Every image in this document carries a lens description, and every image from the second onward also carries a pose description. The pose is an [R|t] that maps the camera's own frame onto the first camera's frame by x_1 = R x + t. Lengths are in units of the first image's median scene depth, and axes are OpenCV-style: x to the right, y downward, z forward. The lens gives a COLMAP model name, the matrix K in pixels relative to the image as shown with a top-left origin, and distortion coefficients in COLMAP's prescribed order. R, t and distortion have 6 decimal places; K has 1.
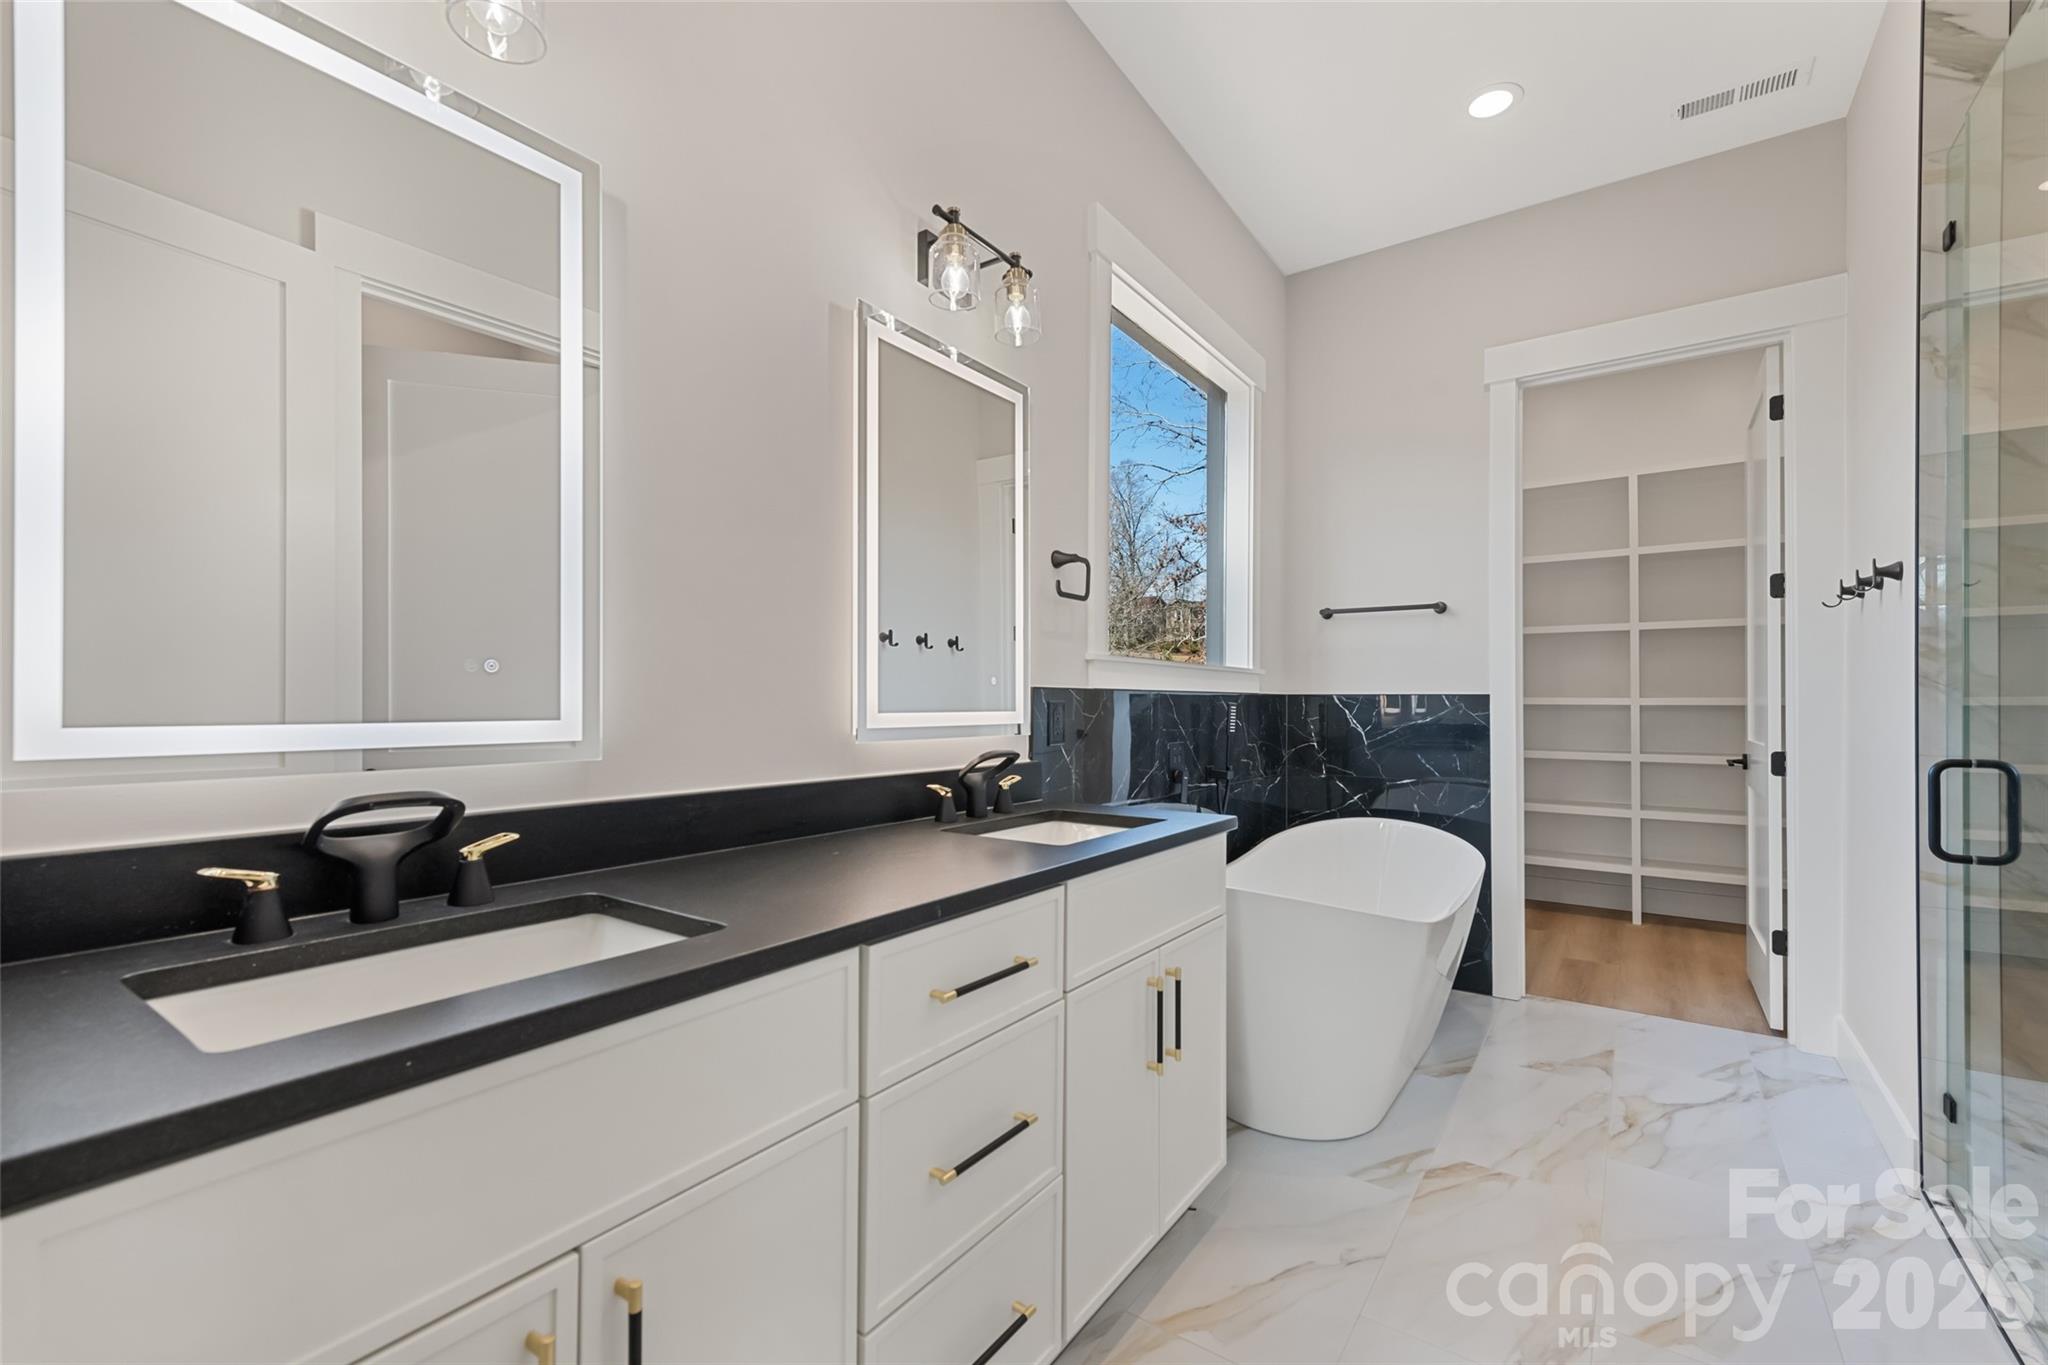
lens RADIAL K [[887.1, 0, 1039.3], [0, 887.1, 693.6], [0, 0, 1]] dist [0.000588, 0.000086]
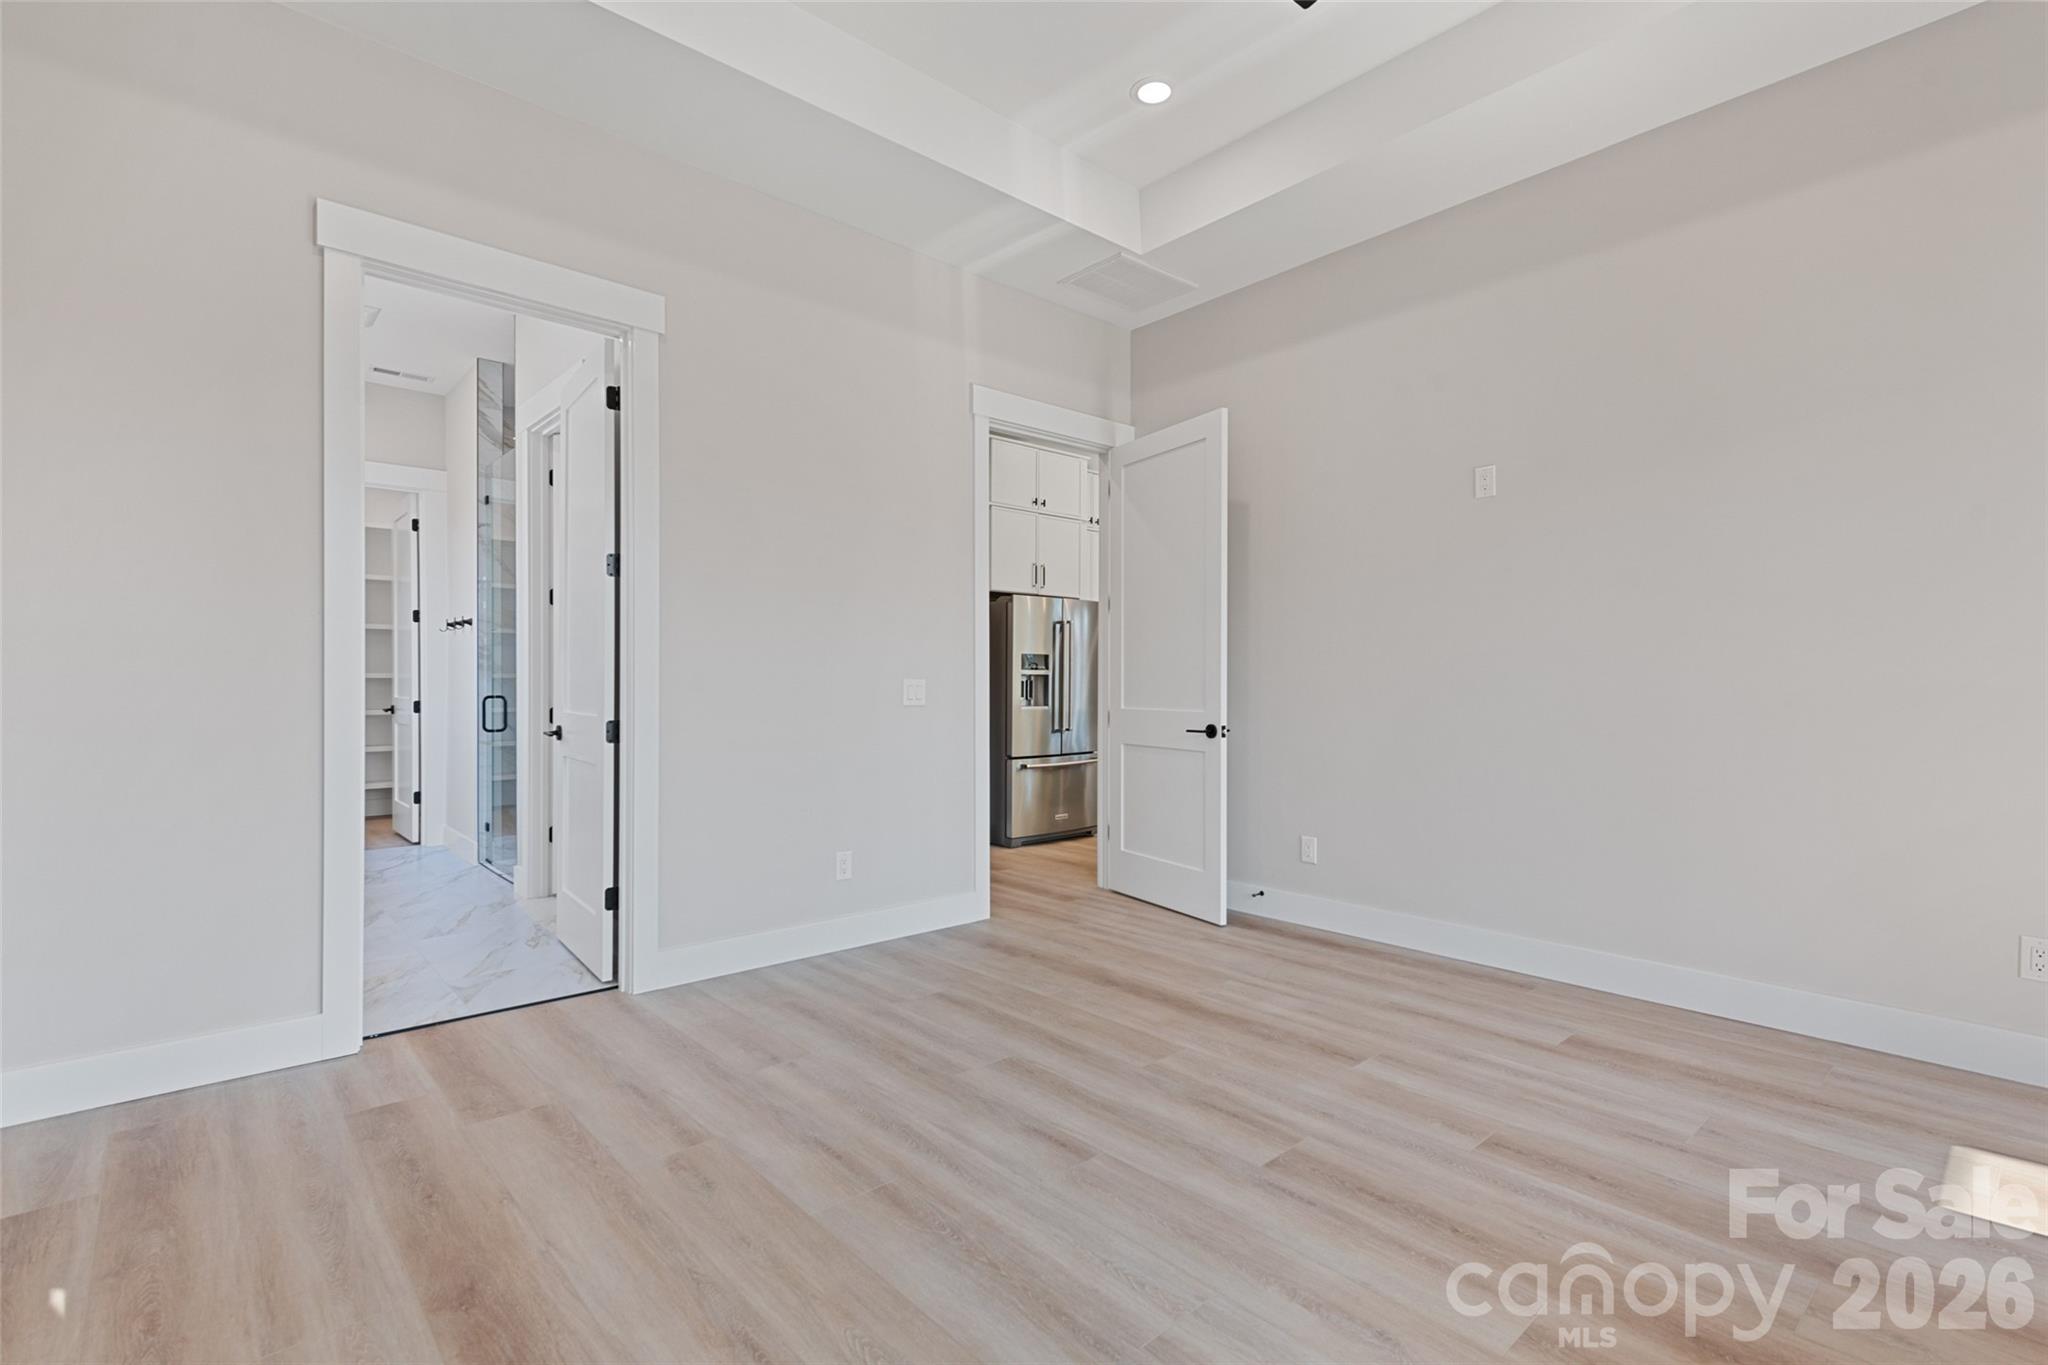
lens RADIAL K [[923.6, 0, 1020.9], [0, 923.6, 687.5], [0, 0, 1]] dist [0.013154, -0.000095]
pose [[0.248199, -0.012897, 0.968623, -1.250036], [-0.008258, 0.999847, 0.015429, -0.009549], [-0.968674, -0.011828, 0.248054, -1.216923]]
